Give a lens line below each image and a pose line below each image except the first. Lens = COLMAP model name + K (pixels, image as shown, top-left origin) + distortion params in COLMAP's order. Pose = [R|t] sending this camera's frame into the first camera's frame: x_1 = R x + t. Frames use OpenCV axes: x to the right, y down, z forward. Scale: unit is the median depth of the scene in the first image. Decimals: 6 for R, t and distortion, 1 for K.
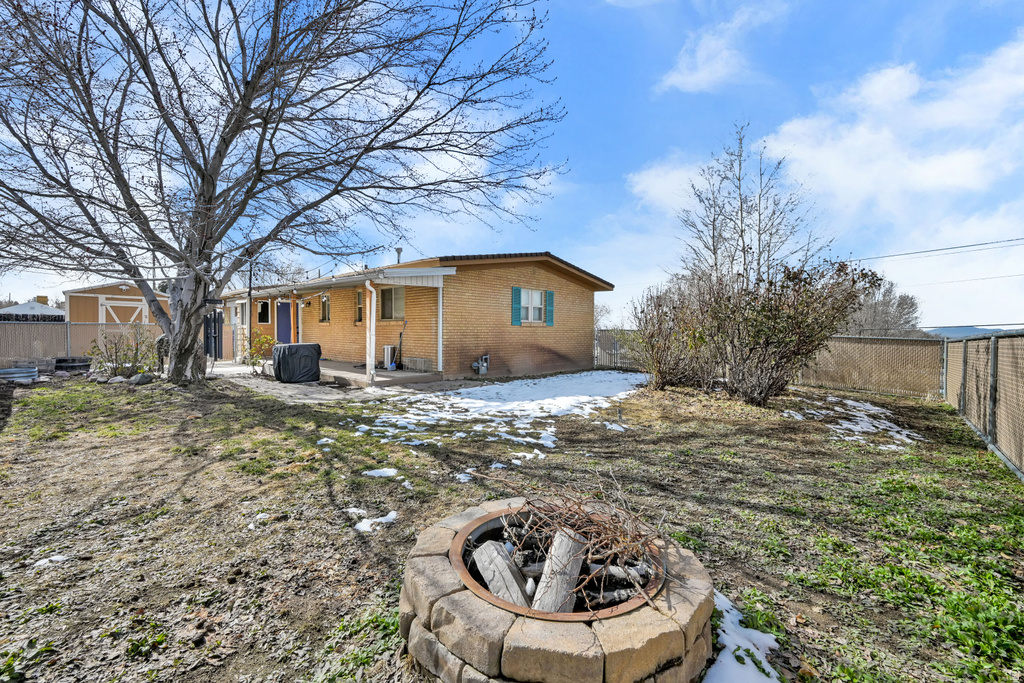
lens RADIAL K [[418.5, 0, 512.0], [0, 418.5, 341.5], [0, 0, 1]] dist [-0.000504, 0.000008]
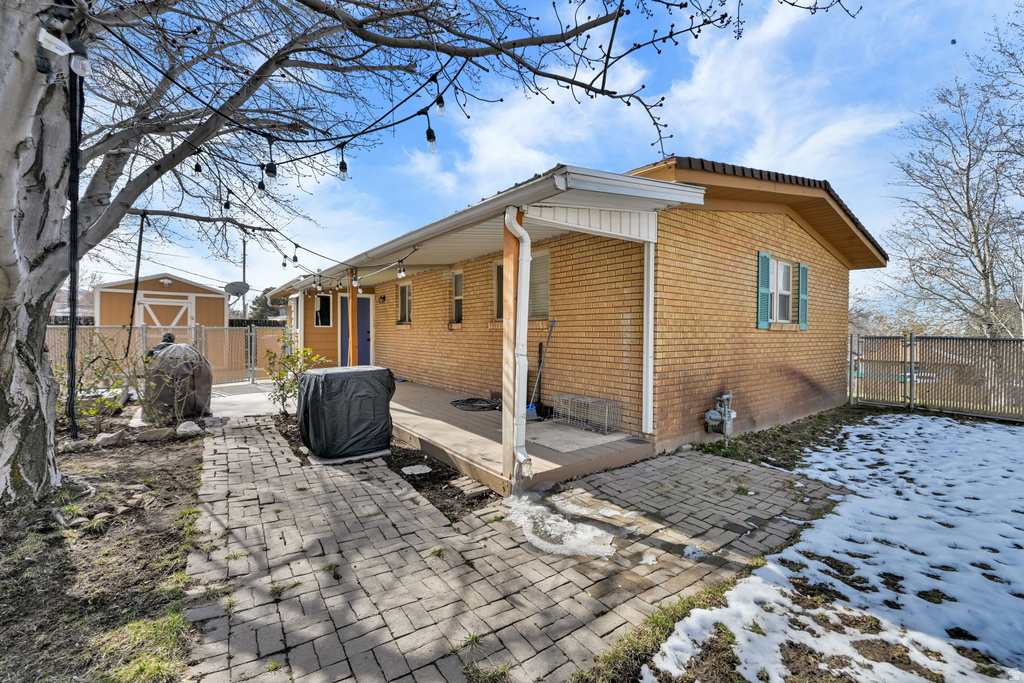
lens RADIAL K [[414.6, 0, 512.0], [0, 414.6, 341.5], [0, 0, 1]] dist [0.000520, 0.000036]
pose [[0.985743, 0.004218, -0.168204, -0.199058], [-0.005508, 0.999959, -0.007204, -0.017835], [0.168166, 0.008028, 0.985726, 0.452536]]
